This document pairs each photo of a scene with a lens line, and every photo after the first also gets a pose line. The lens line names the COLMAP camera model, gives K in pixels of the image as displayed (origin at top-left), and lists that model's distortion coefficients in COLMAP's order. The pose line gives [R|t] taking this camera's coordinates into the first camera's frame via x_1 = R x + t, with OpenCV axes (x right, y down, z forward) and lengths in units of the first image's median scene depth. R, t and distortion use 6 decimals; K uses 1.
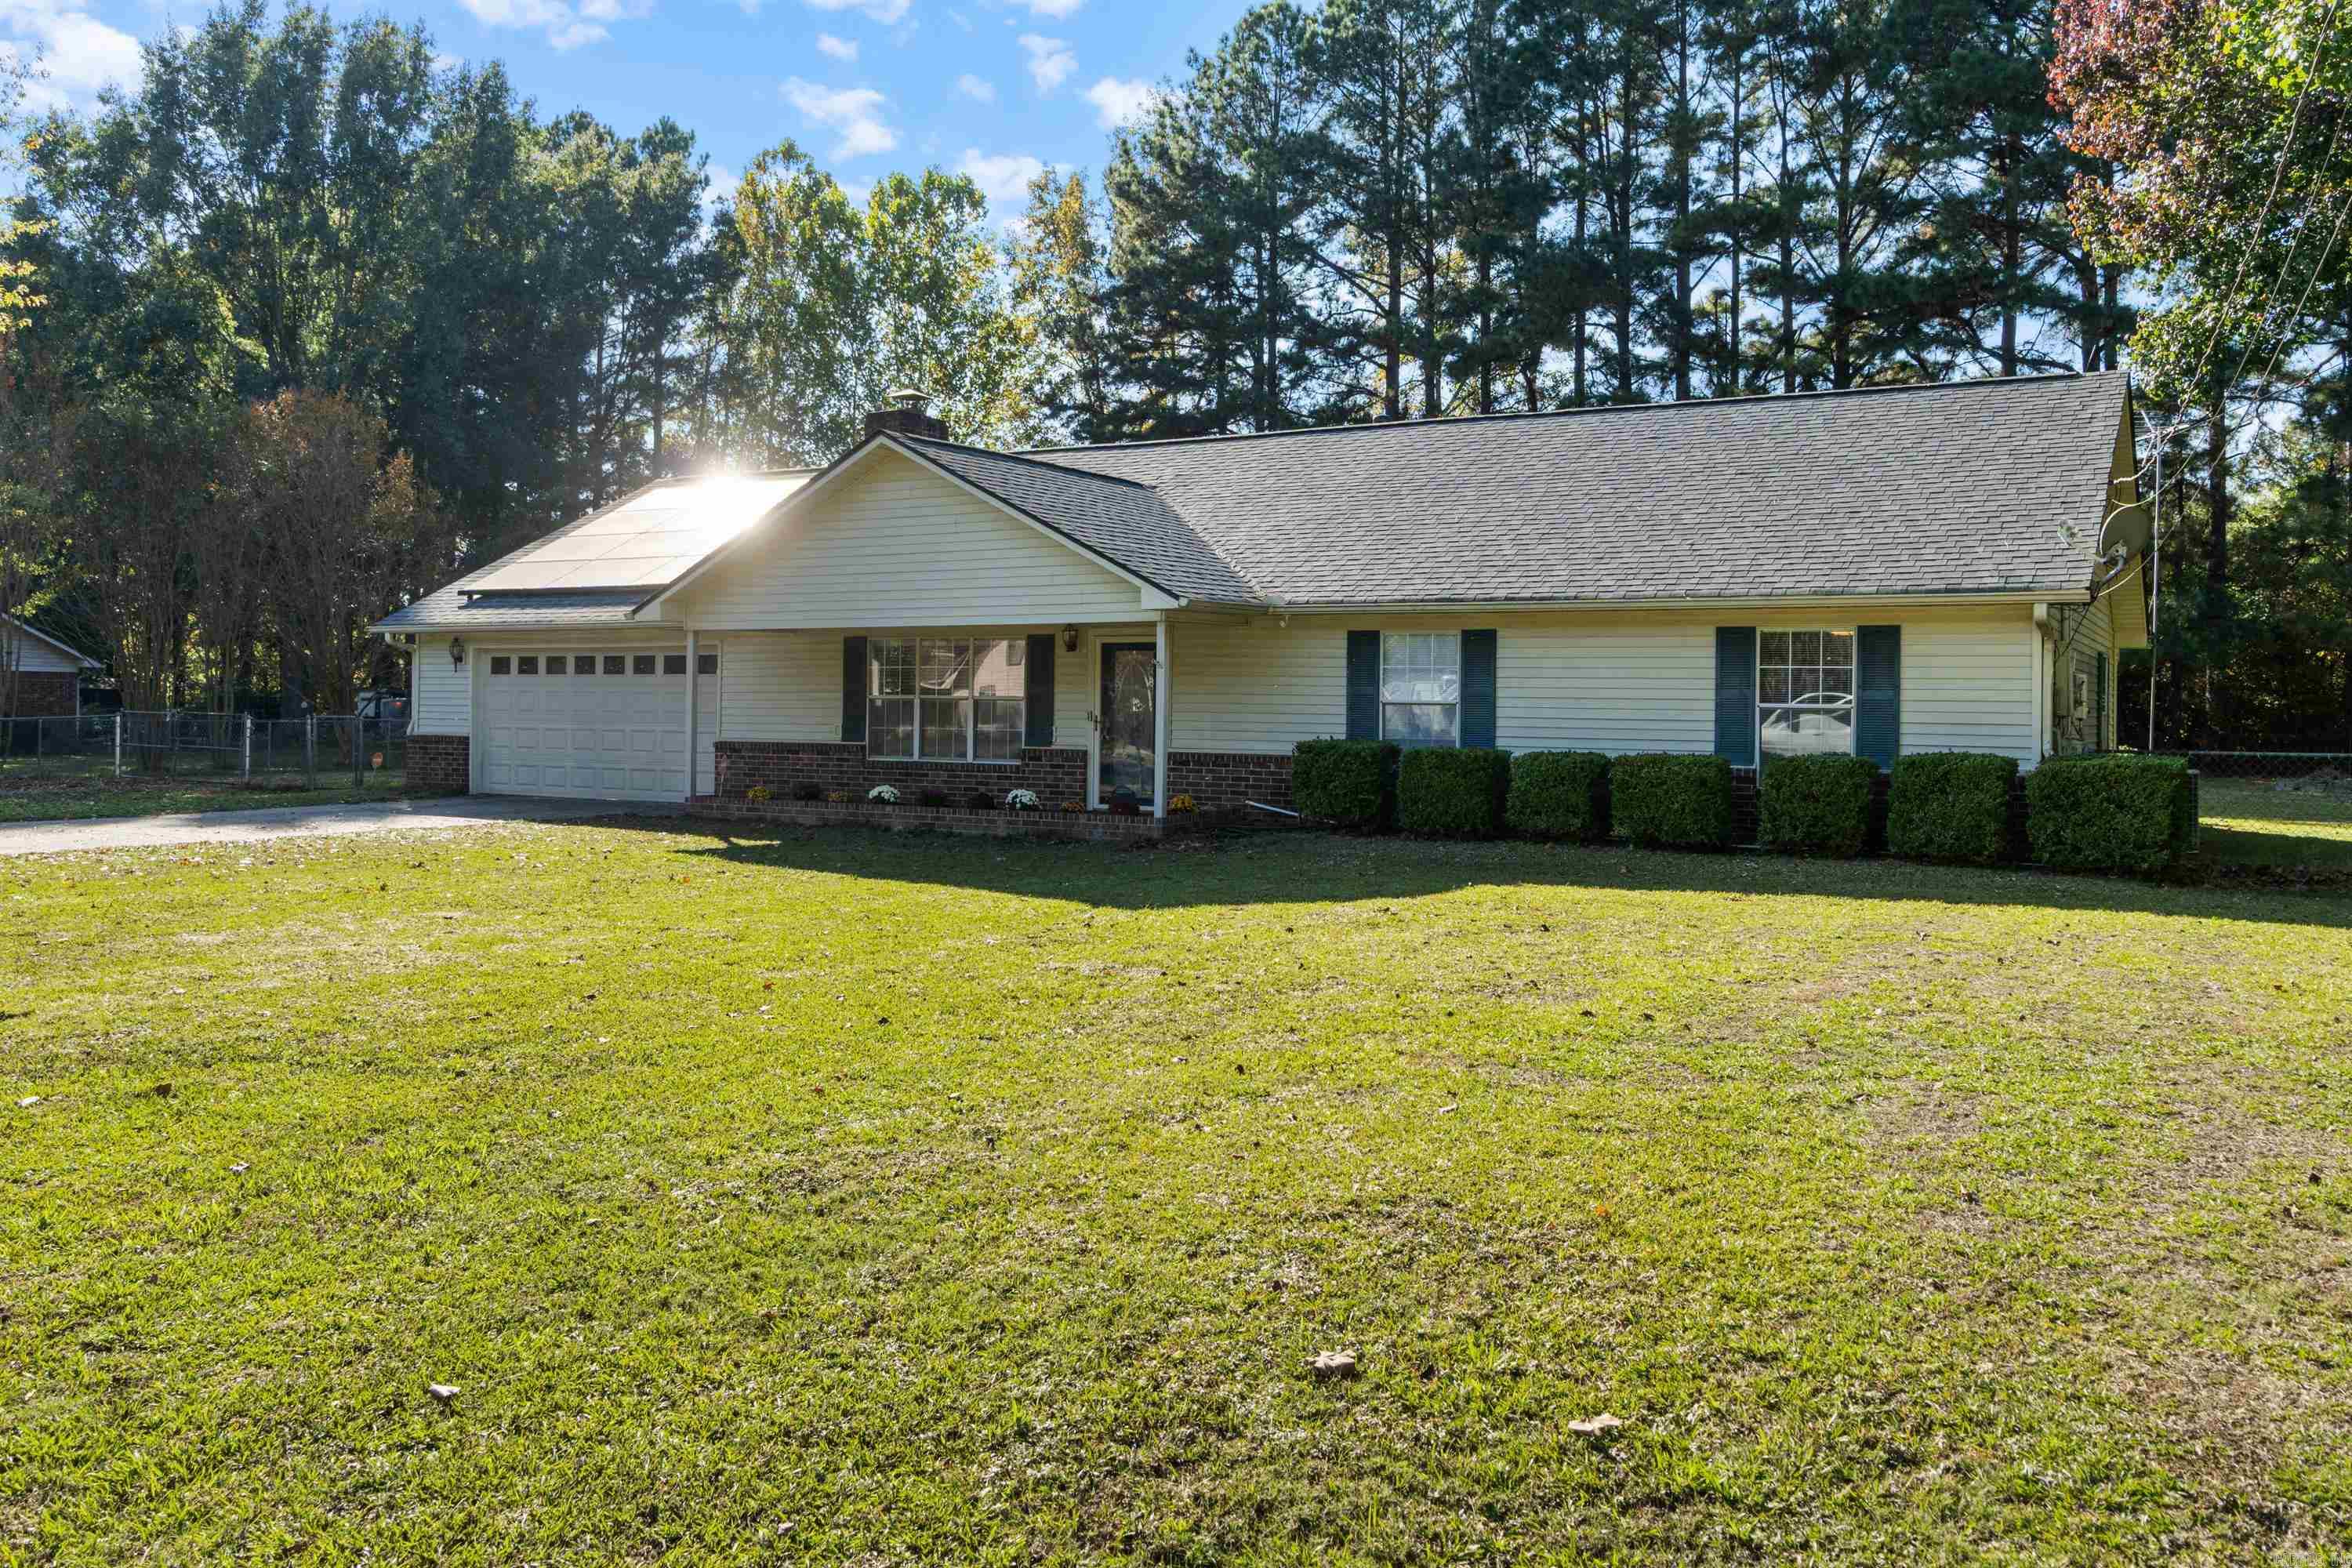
lens RADIAL K [[1822.5, 0, 1180.6], [0, 1822.5, 777.2], [0, 0, 1]] dist [0.000101, 0.000304]
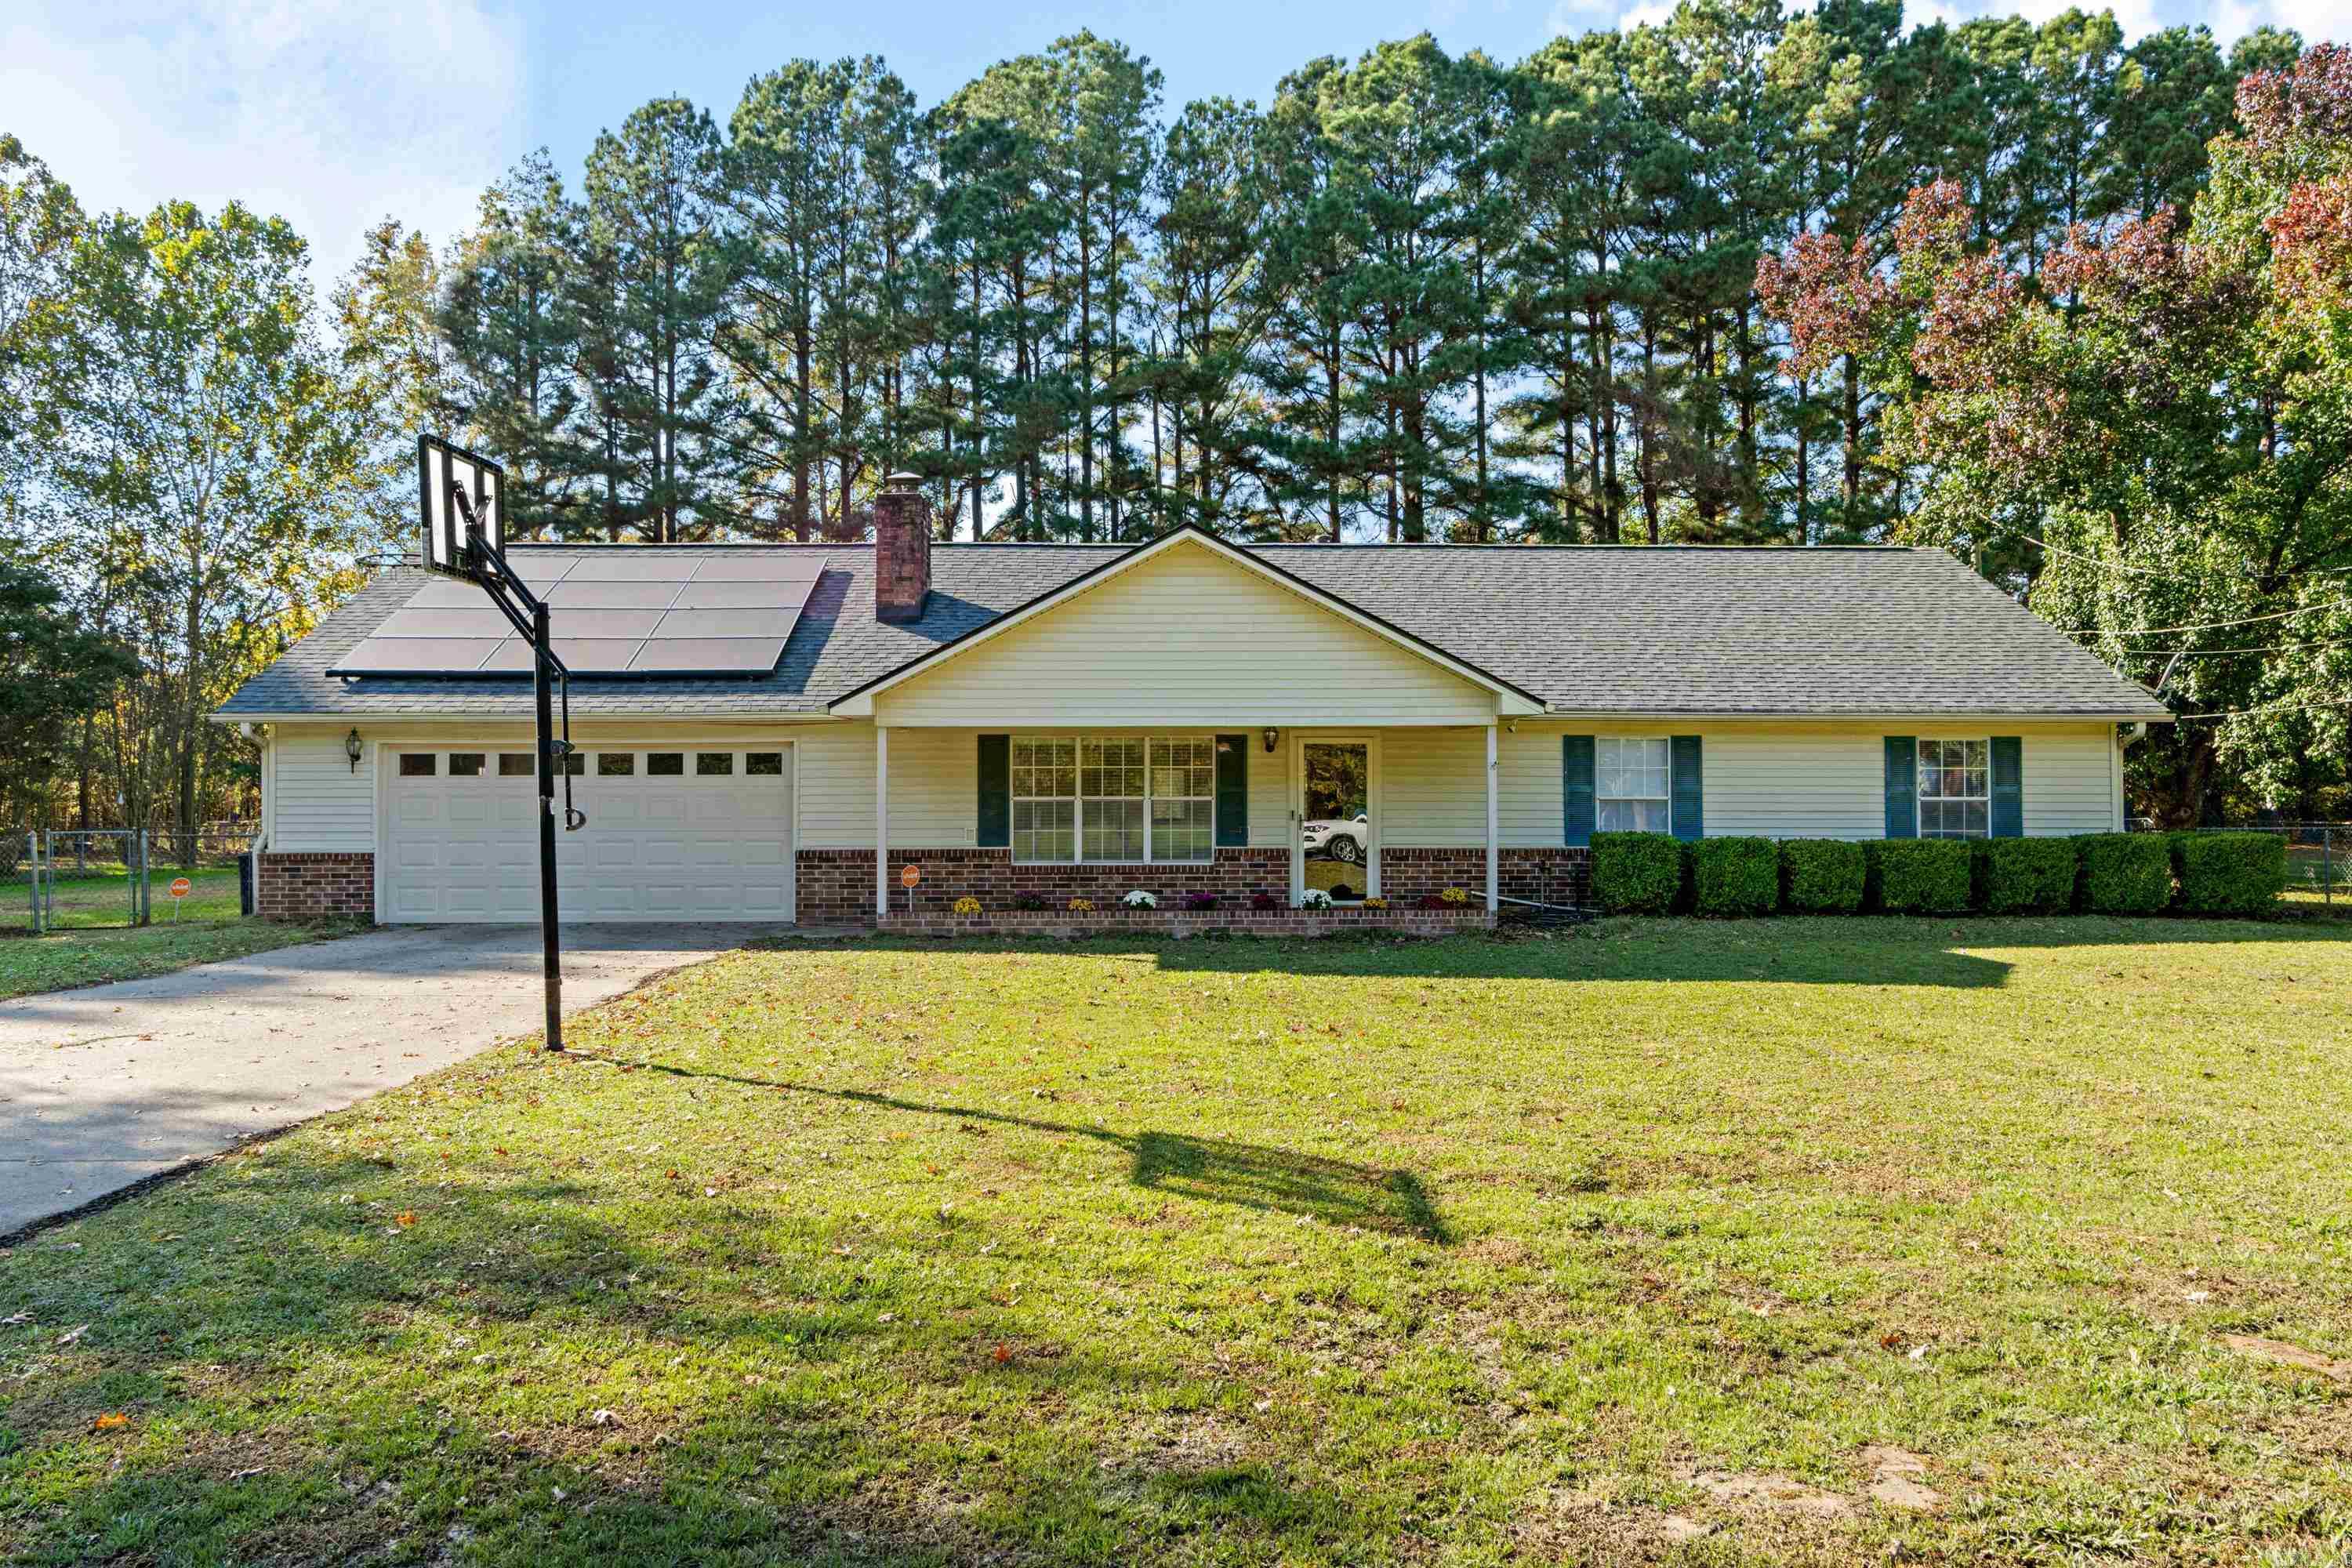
lens RADIAL K [[1726.3, 0, 1169.4], [0, 1726.3, 787.9], [0, 0, 1]] dist [-0.007334, -0.007122]
pose [[0.849844, -0.006405, 0.526995, -0.647490], [0.030885, 0.998813, -0.037665, -0.015608], [-0.526129, 0.048286, 0.849033, 0.228017]]
